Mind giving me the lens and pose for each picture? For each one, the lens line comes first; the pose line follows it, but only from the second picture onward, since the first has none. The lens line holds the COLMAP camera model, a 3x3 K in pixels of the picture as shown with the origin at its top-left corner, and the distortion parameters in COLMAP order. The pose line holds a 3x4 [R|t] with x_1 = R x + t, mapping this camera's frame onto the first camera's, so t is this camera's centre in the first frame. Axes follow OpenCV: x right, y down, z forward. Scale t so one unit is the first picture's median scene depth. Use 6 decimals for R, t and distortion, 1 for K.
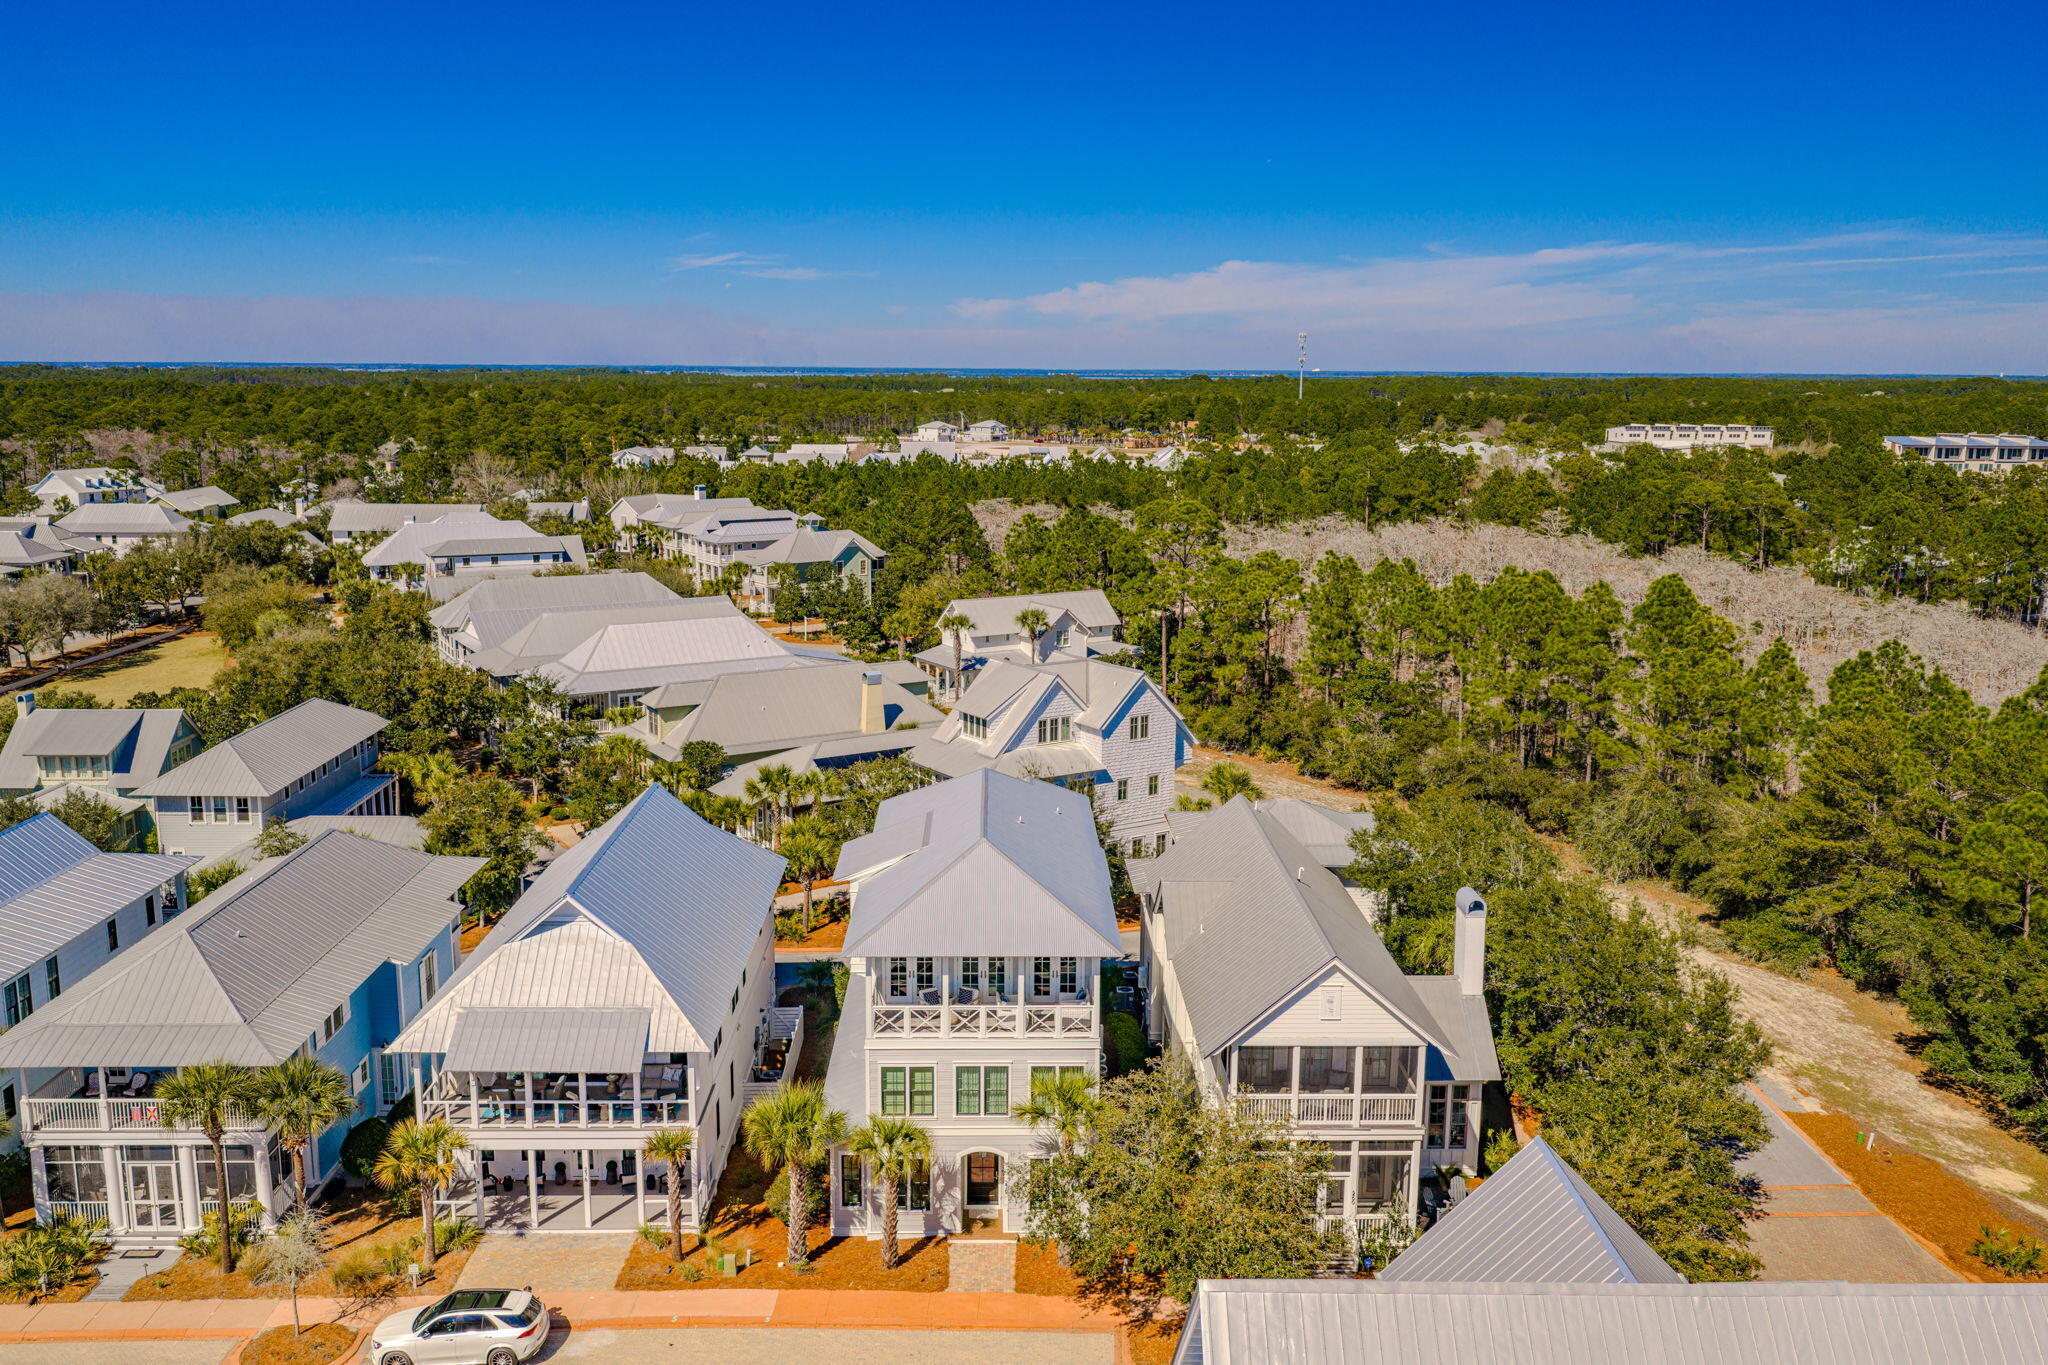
lens RADIAL K [[1693.3, 0, 1046.8], [0, 1693.3, 714.4], [0, 0, 1]] dist [0.017455, -0.026306]
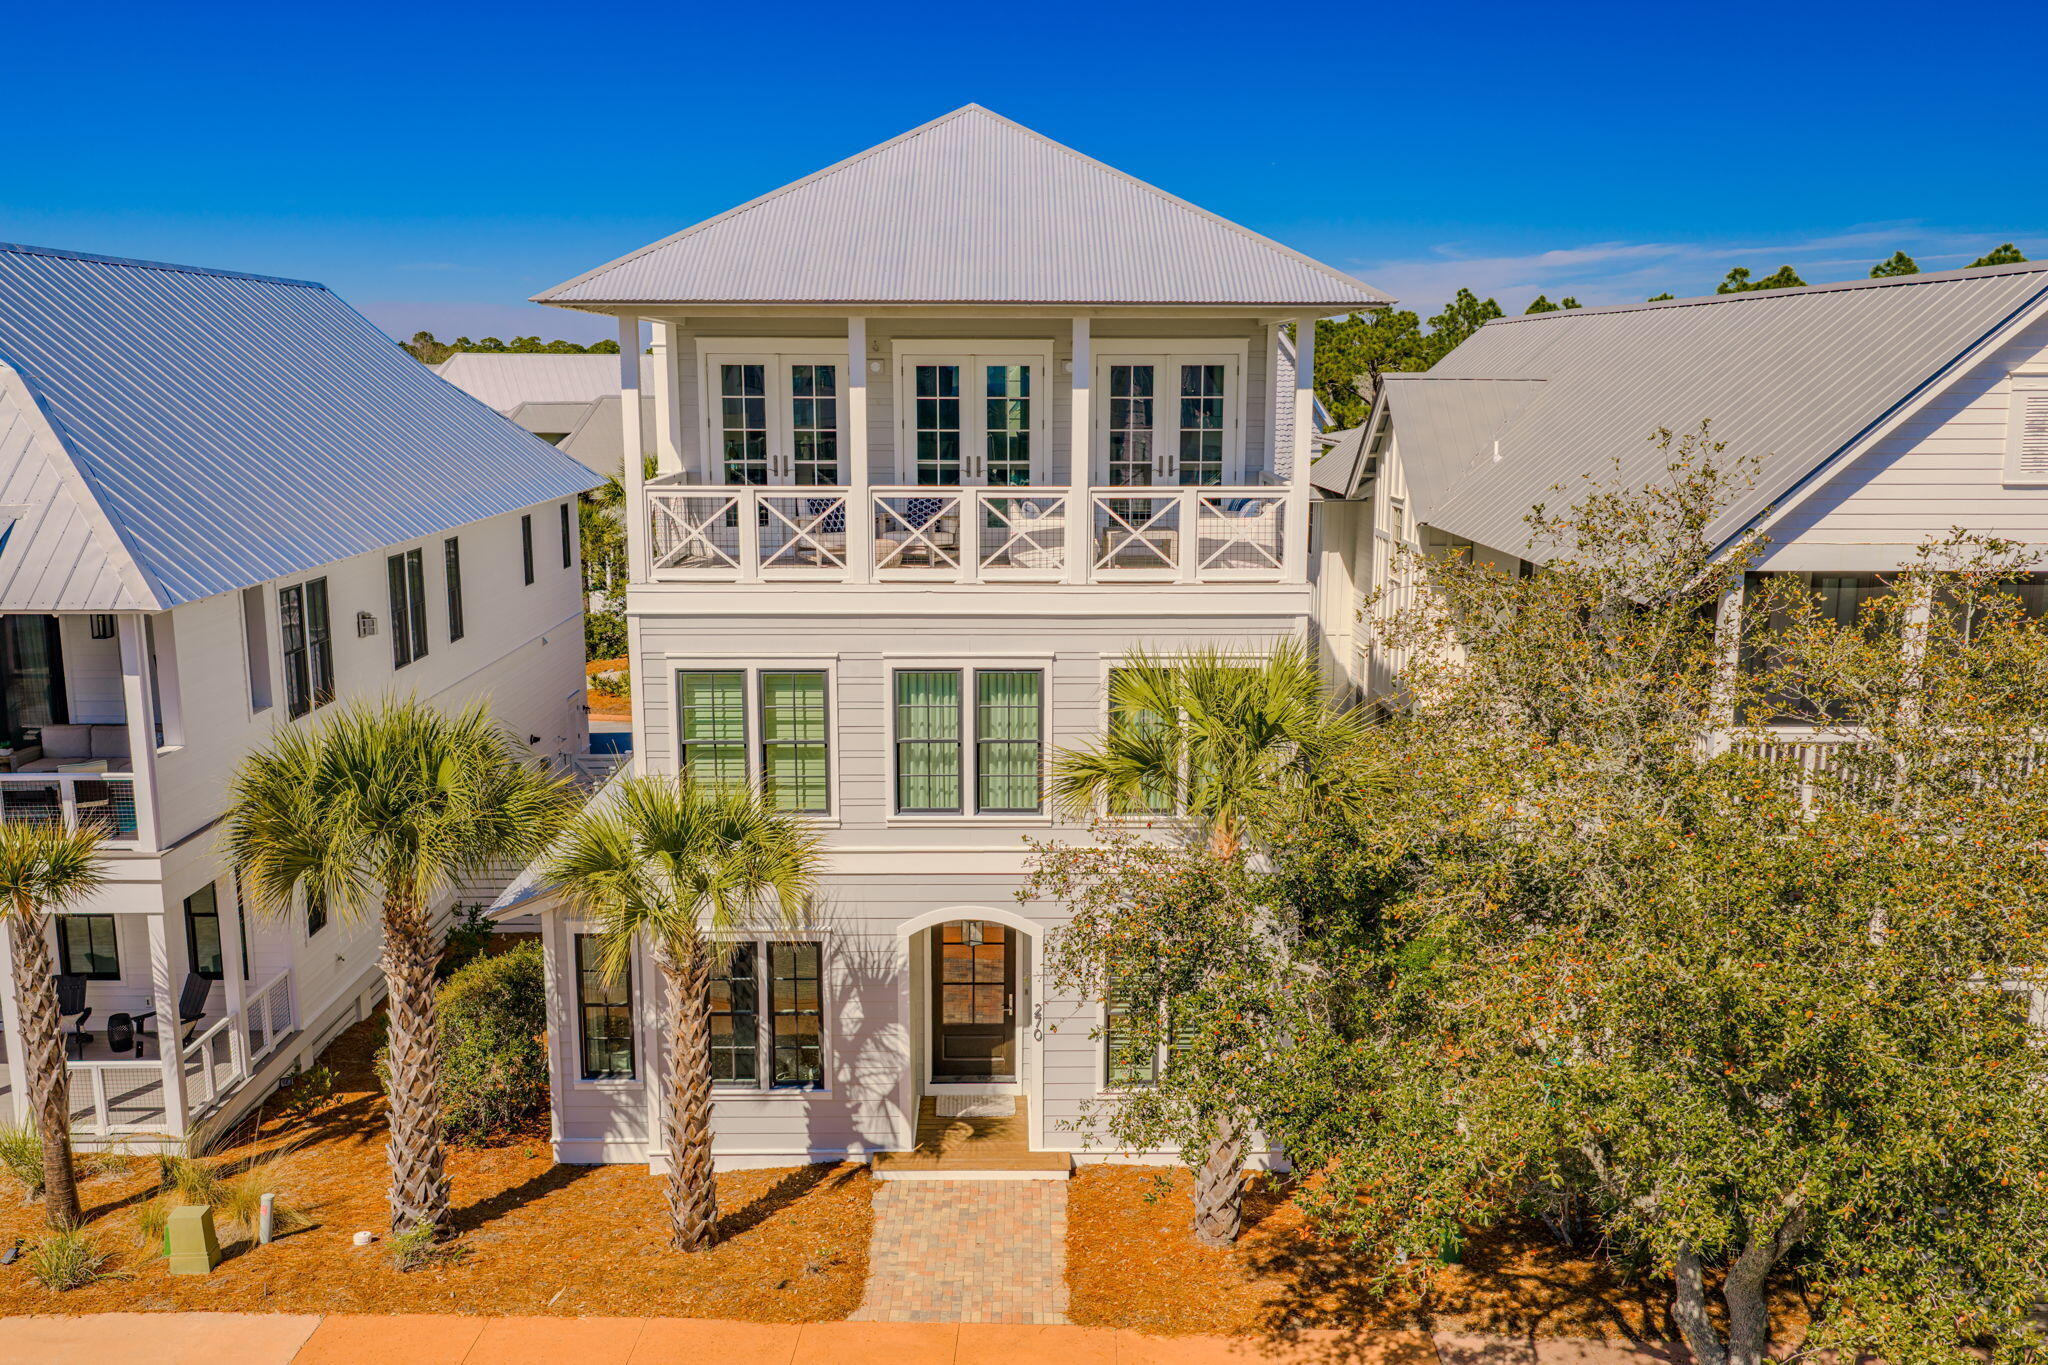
lens RADIAL K [[1693.3, 0, 1046.8], [0, 1693.3, 714.4], [0, 0, 1]] dist [0.017455, -0.026306]
pose [[0.999961, -0.003211, -0.008178, -0.018974], [0.003190, 0.999992, -0.002574, 0.216559], [0.008186, 0.002548, 0.999963, 0.649166]]
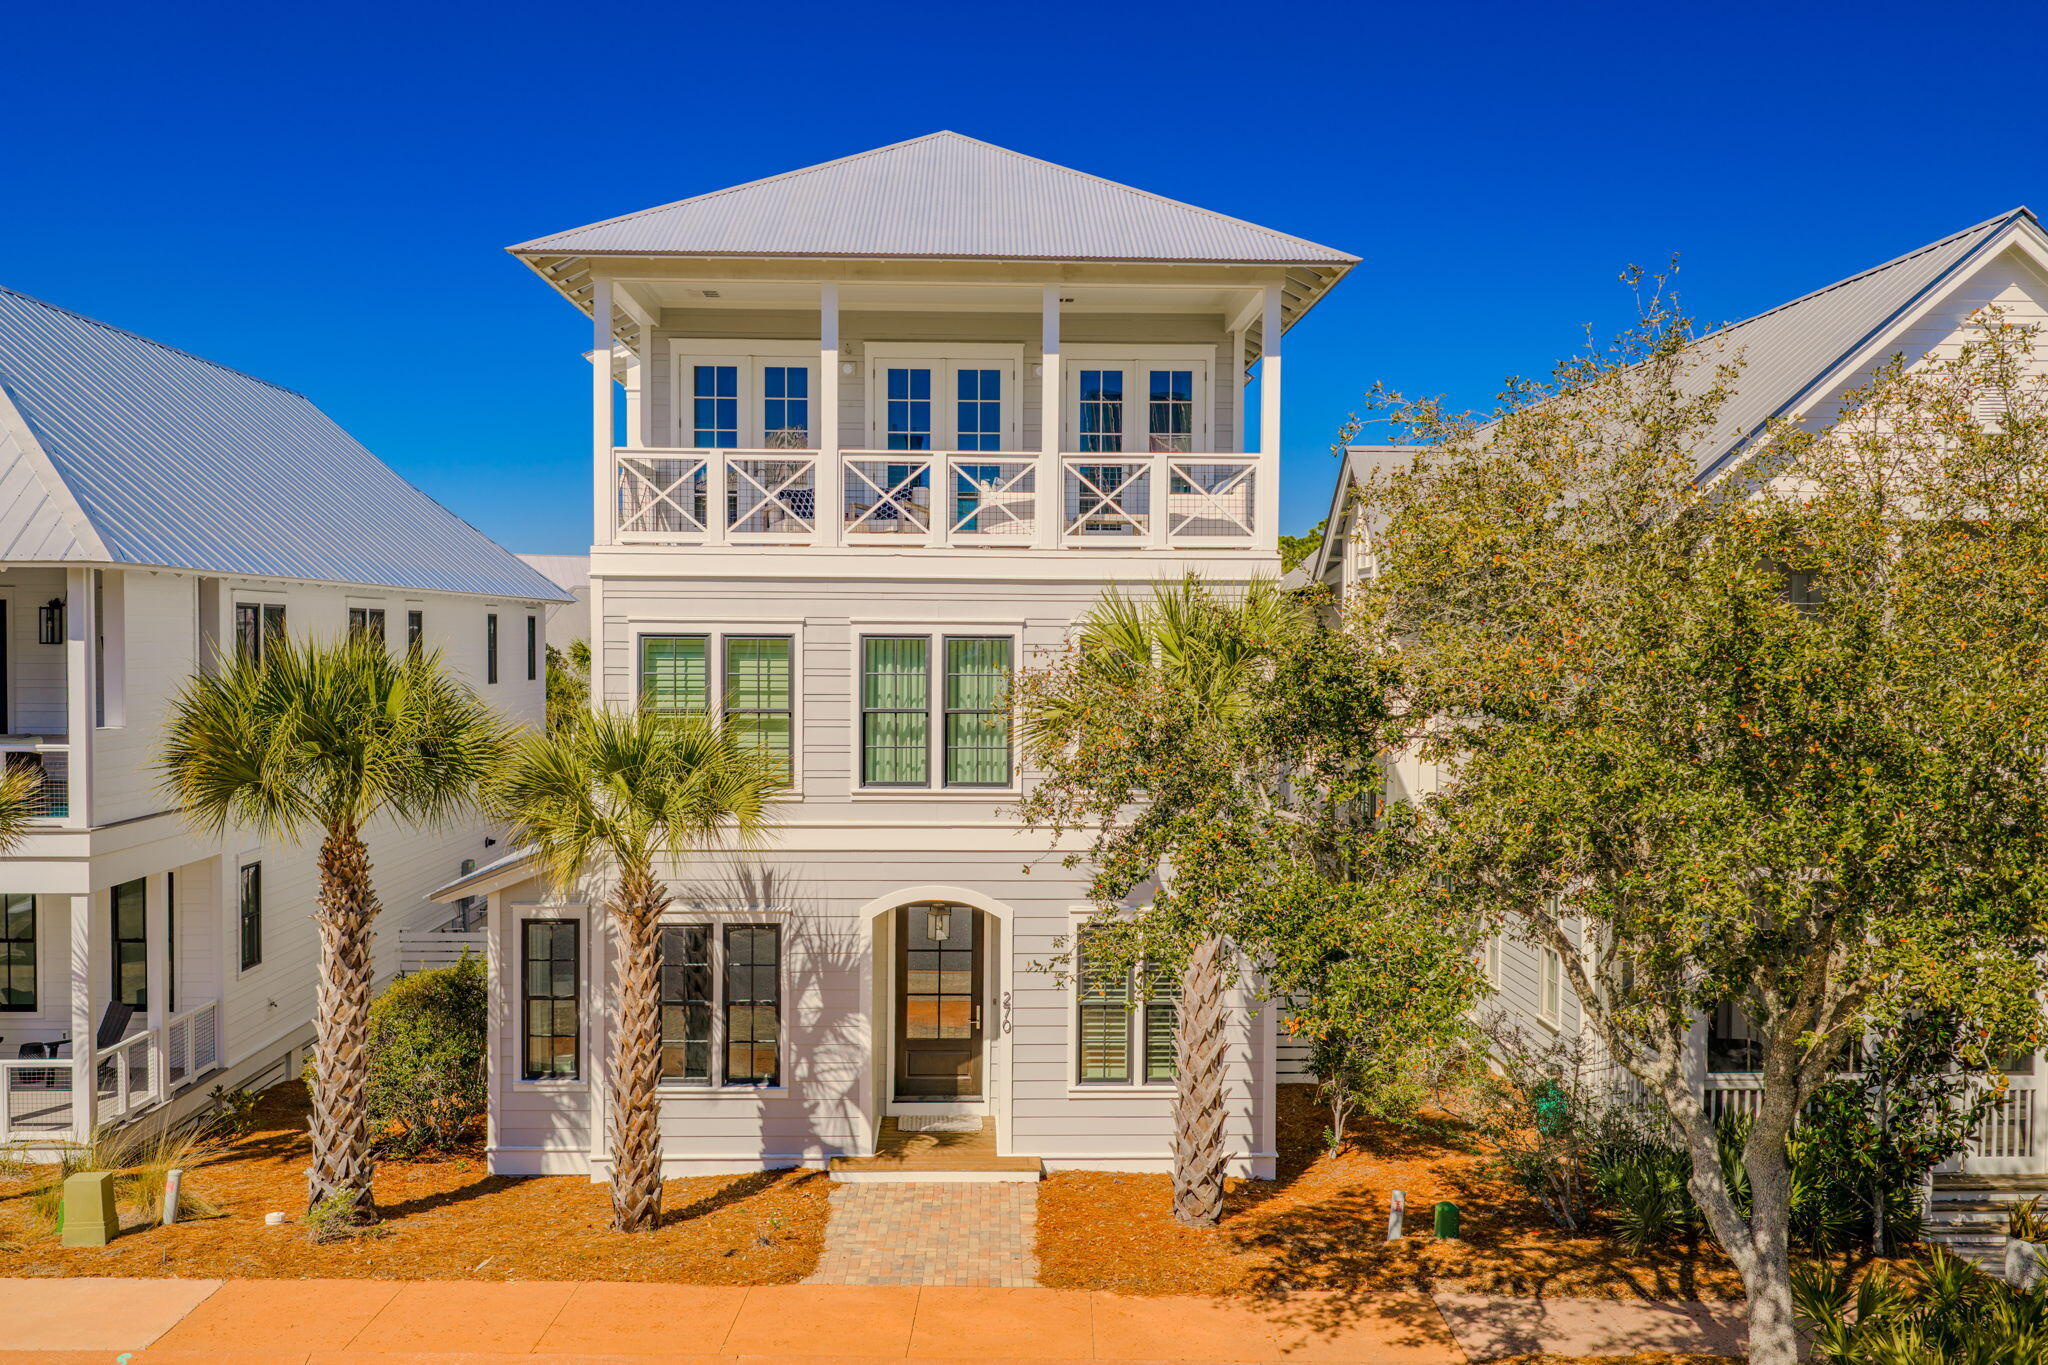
lens RADIAL K [[1693.3, 0, 1046.8], [0, 1693.3, 714.4], [0, 0, 1]] dist [0.017455, -0.026306]
pose [[0.999929, -0.002269, 0.011663, -0.019770], [0.004063, 0.987713, -0.156227, 0.274720], [-0.011165, 0.156263, 0.987652, 0.661167]]
